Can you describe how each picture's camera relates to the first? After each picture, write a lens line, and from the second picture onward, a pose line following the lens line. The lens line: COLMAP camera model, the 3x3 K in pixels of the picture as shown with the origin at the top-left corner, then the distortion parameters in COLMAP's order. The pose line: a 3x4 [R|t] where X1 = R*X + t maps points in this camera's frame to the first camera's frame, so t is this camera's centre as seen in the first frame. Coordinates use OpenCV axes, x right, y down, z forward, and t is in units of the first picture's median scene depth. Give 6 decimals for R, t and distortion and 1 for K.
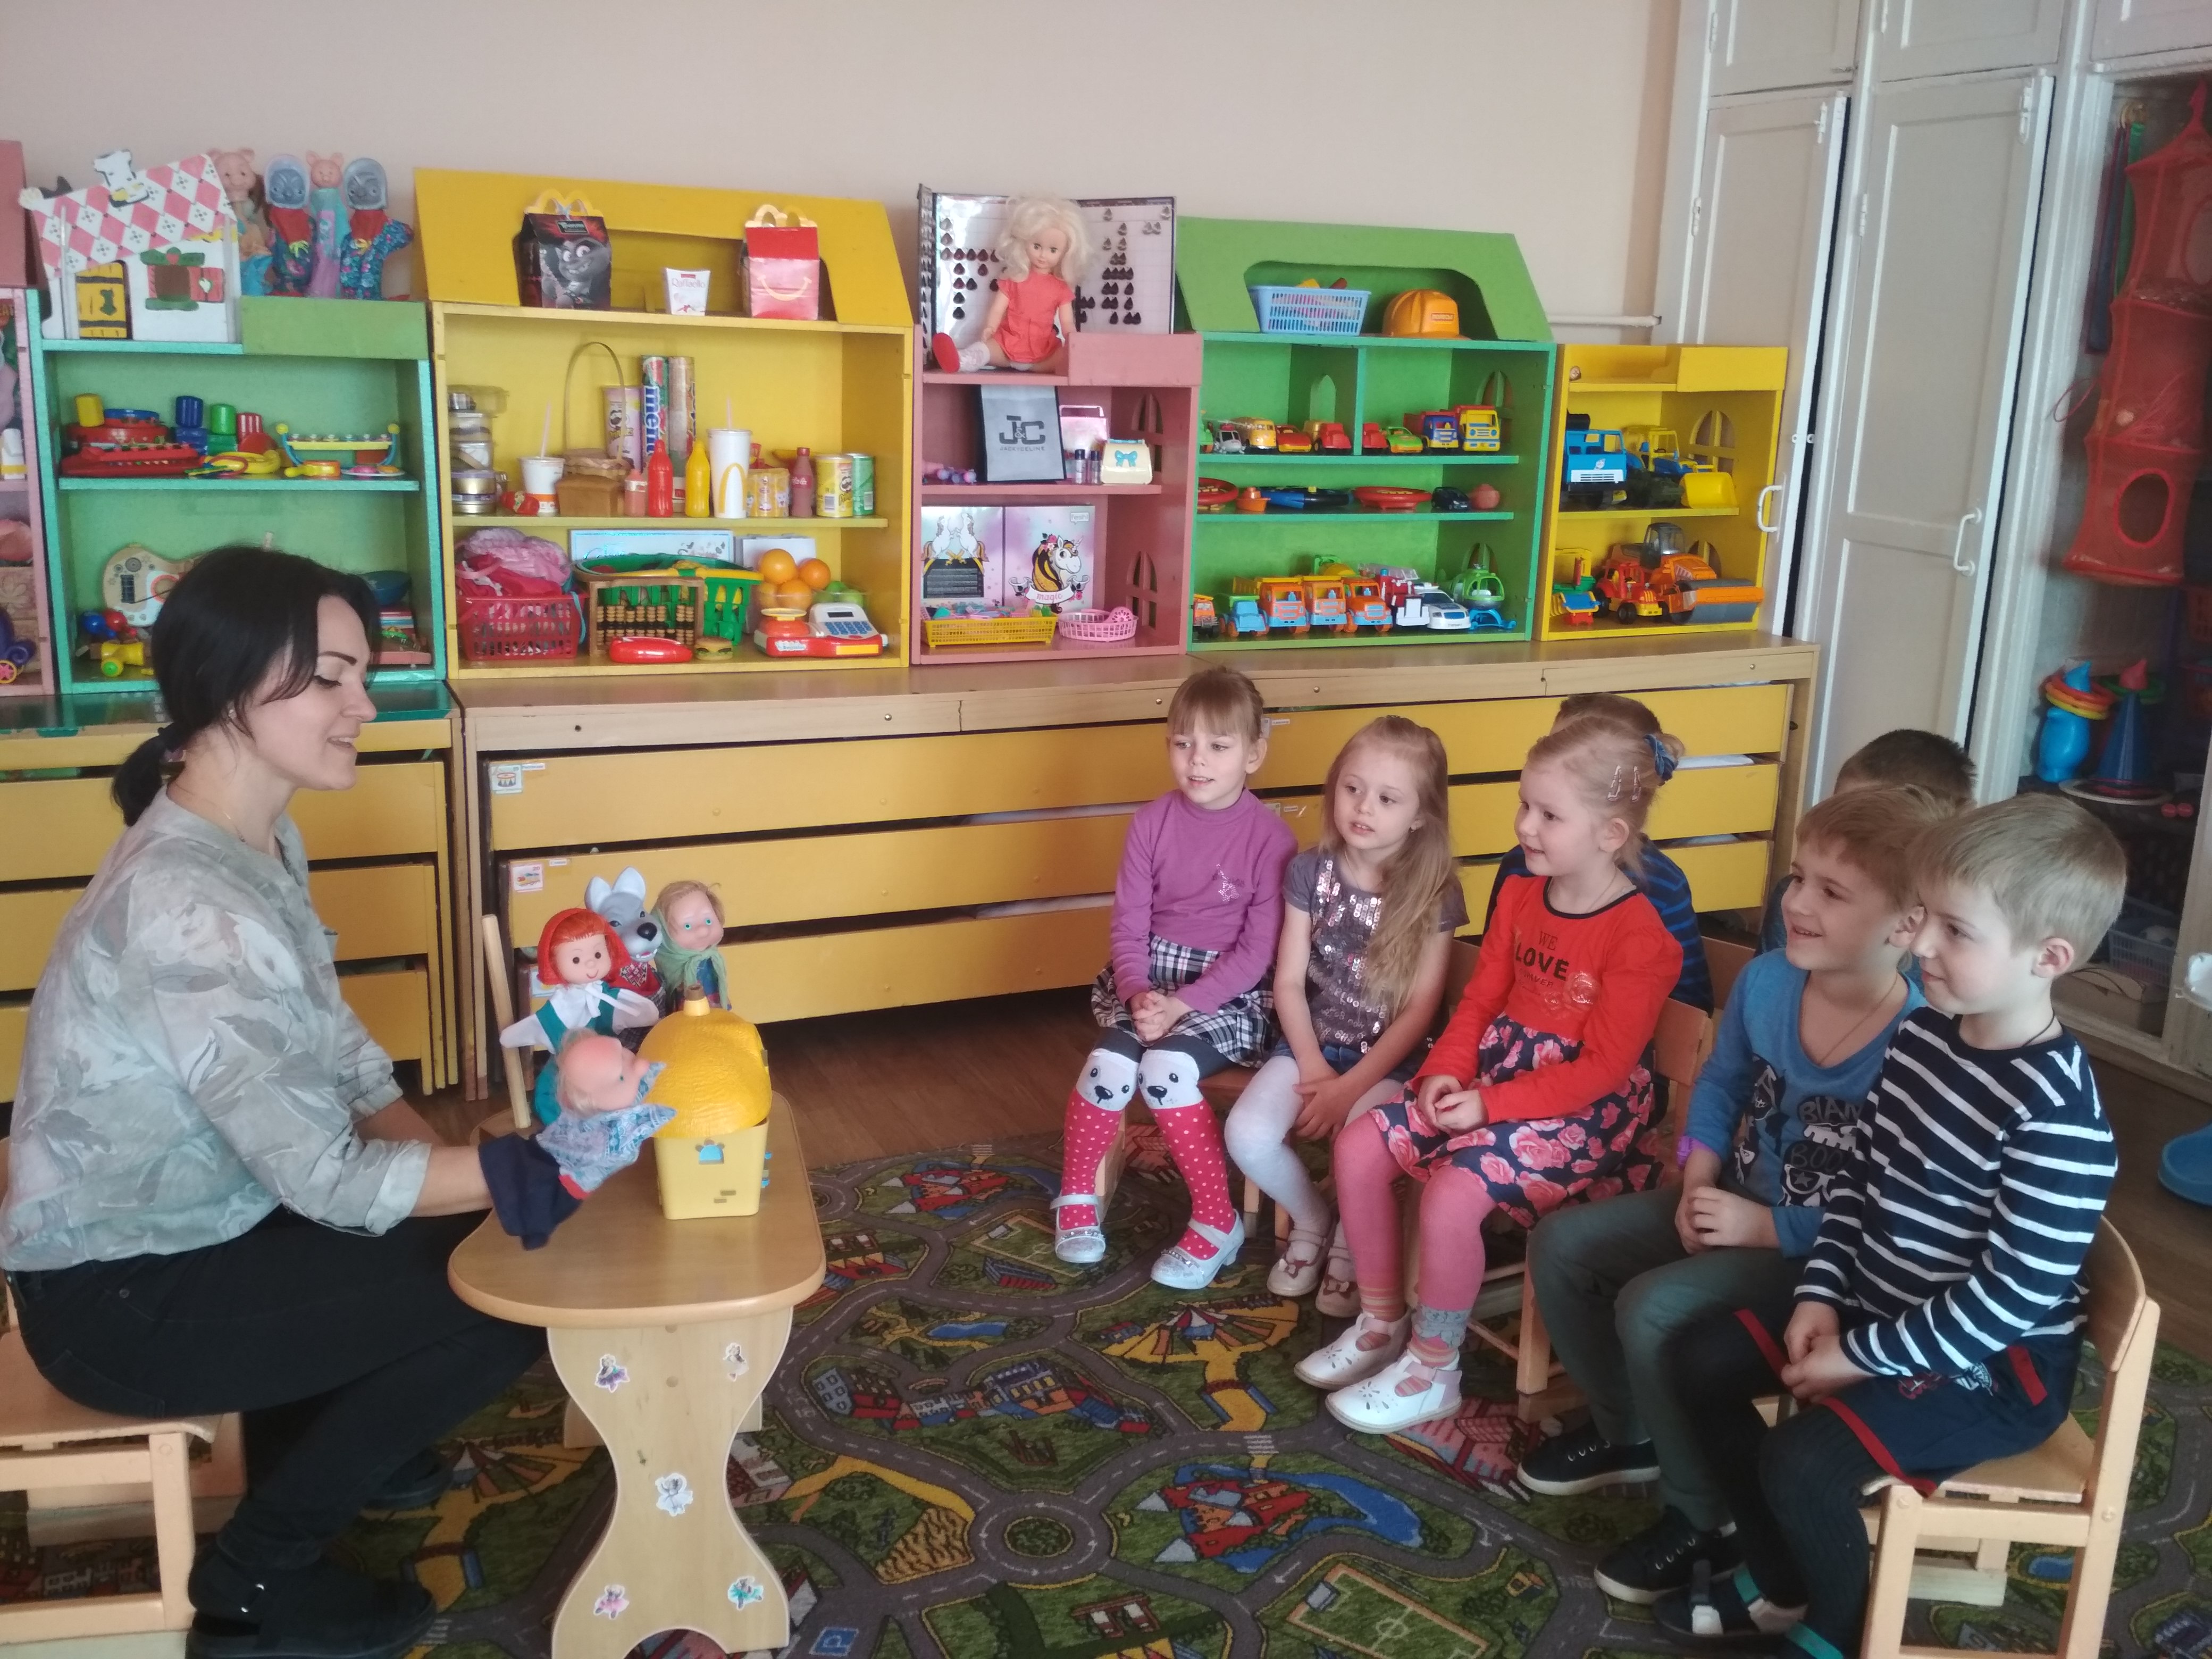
lens RADIAL K [[2098.6, 0, 1095.2], [0, 2098.6, 841.1], [0, 0, 1]] dist [0.108692, -0.226857]
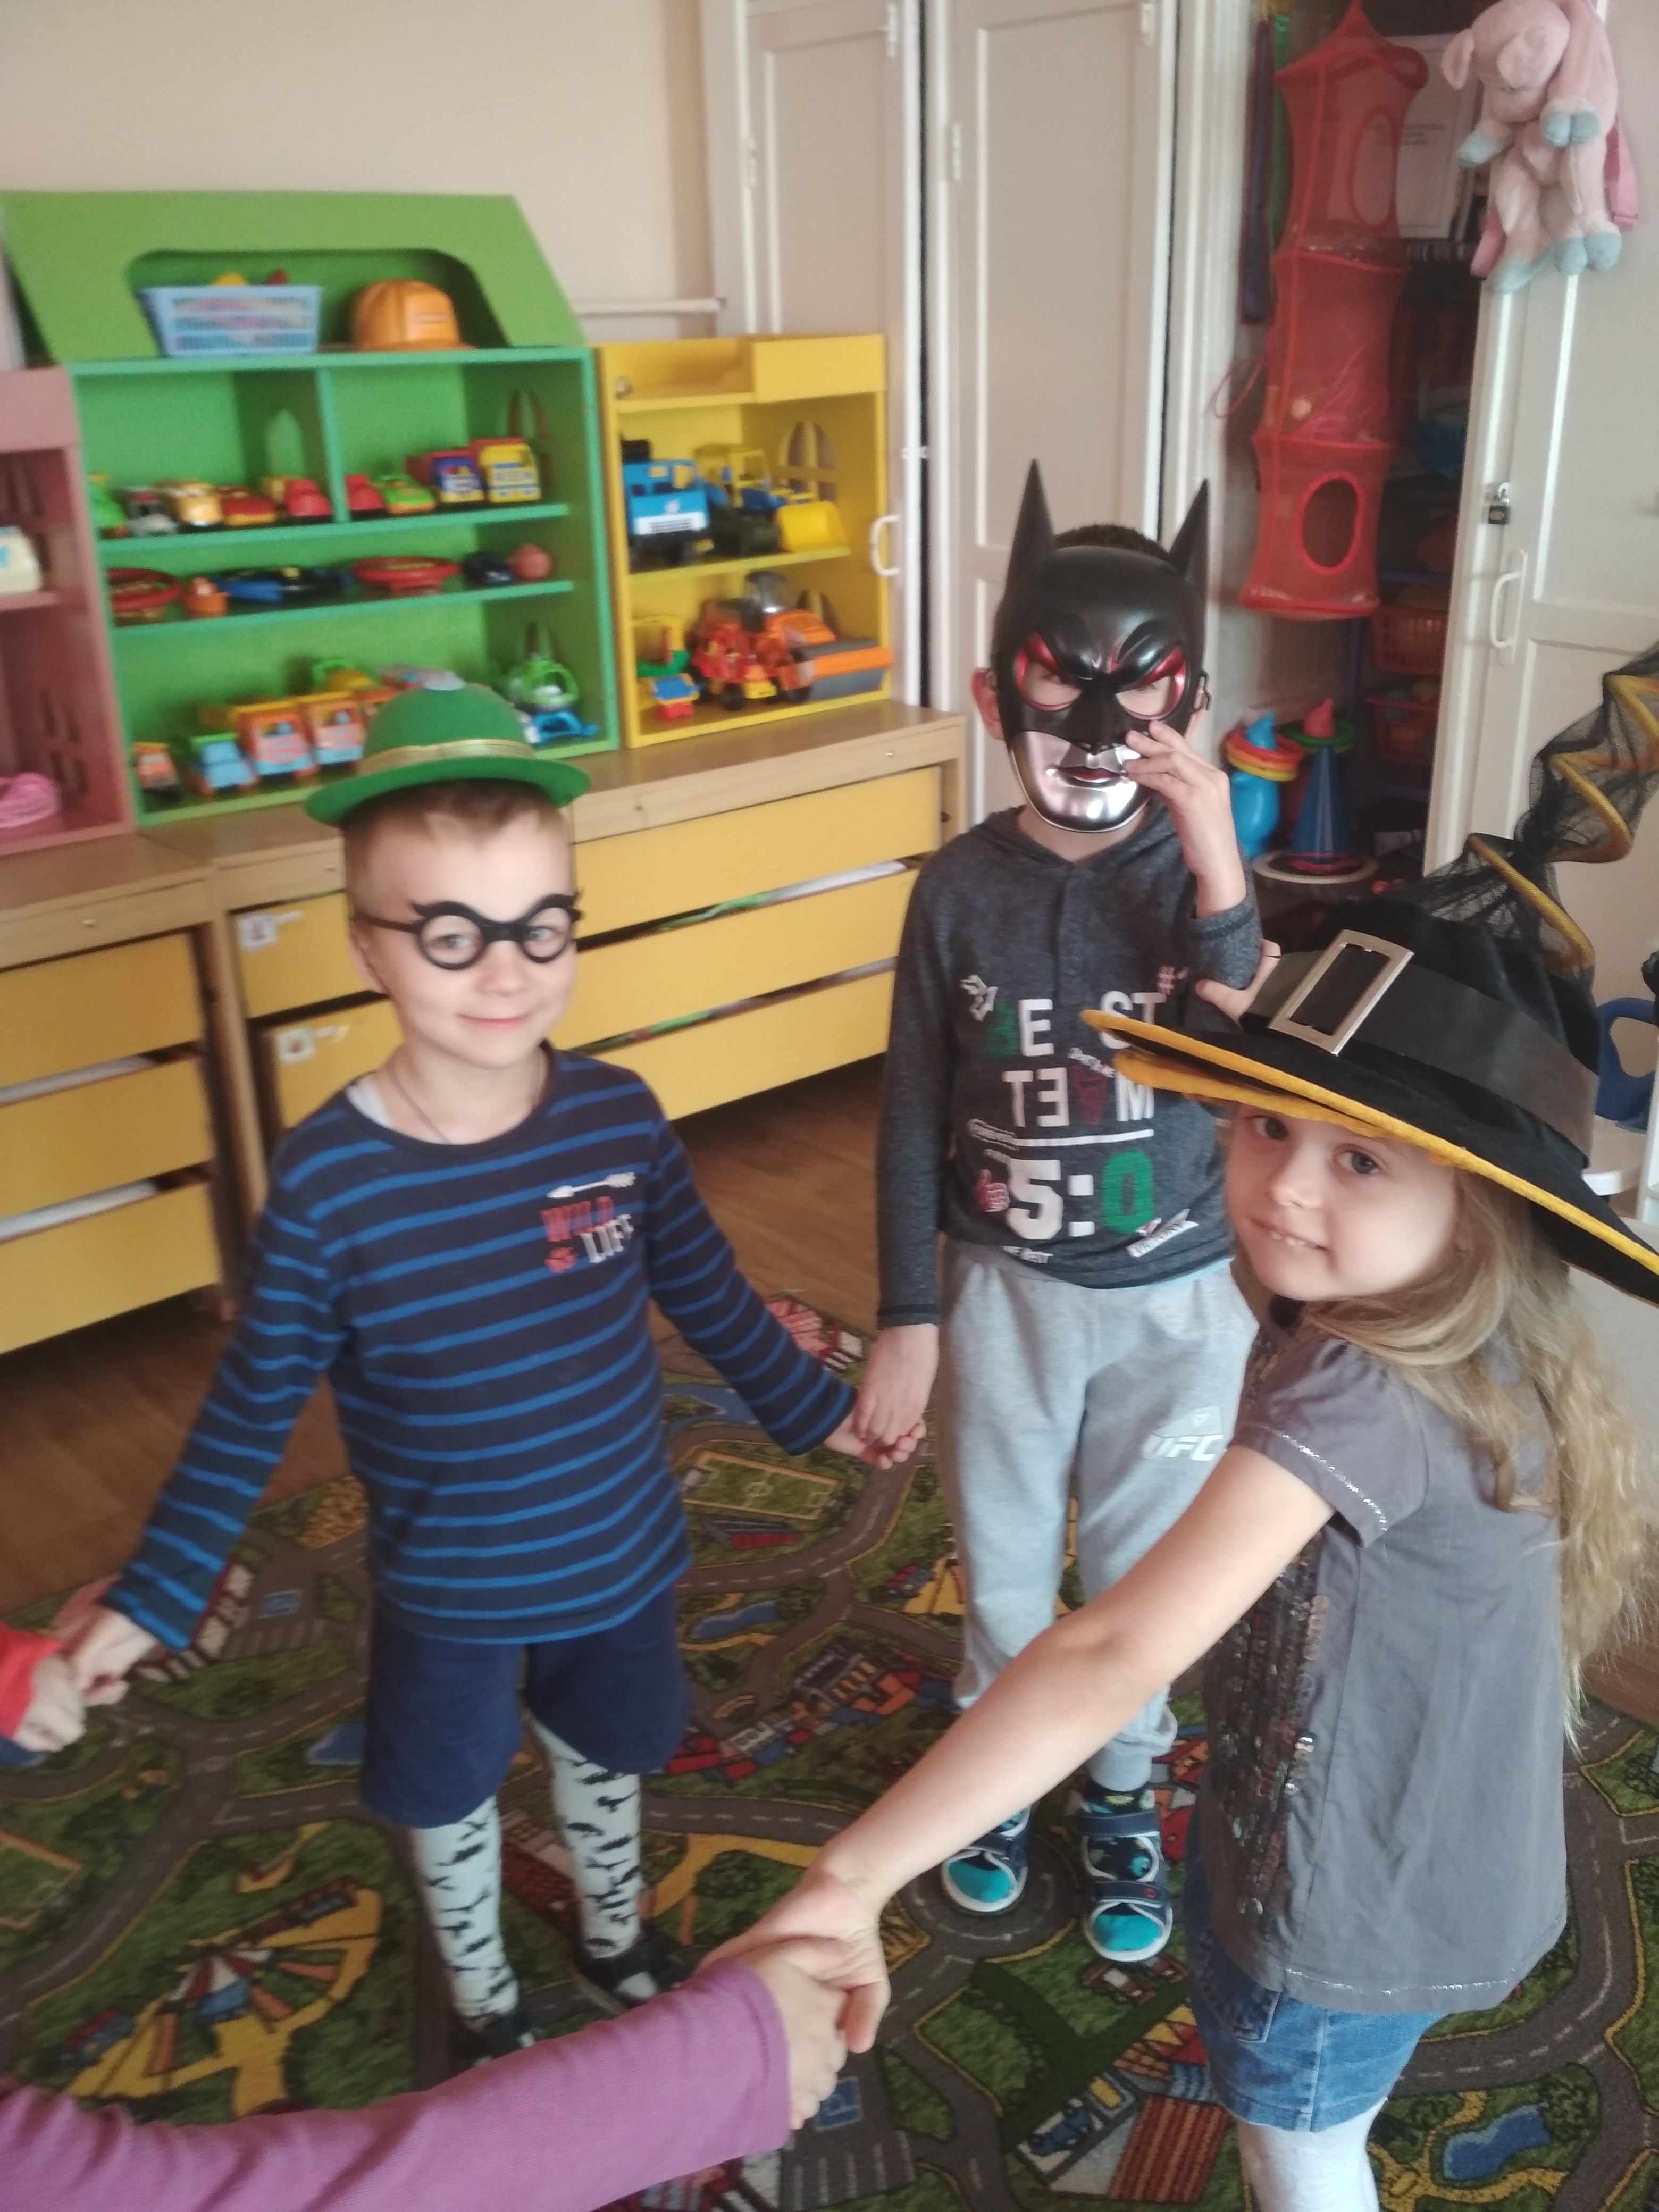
lens RADIAL K [[2098.6, 0, 849.7], [0, 2098.6, 1123.1], [0, 0, 1]] dist [0.108692, -0.226857]
pose [[0.952767, -0.155582, 0.260823, 0.066978], [0.120042, 0.981803, 0.147148, -0.066059], [-0.278970, -0.108889, 0.954106, 0.232605]]
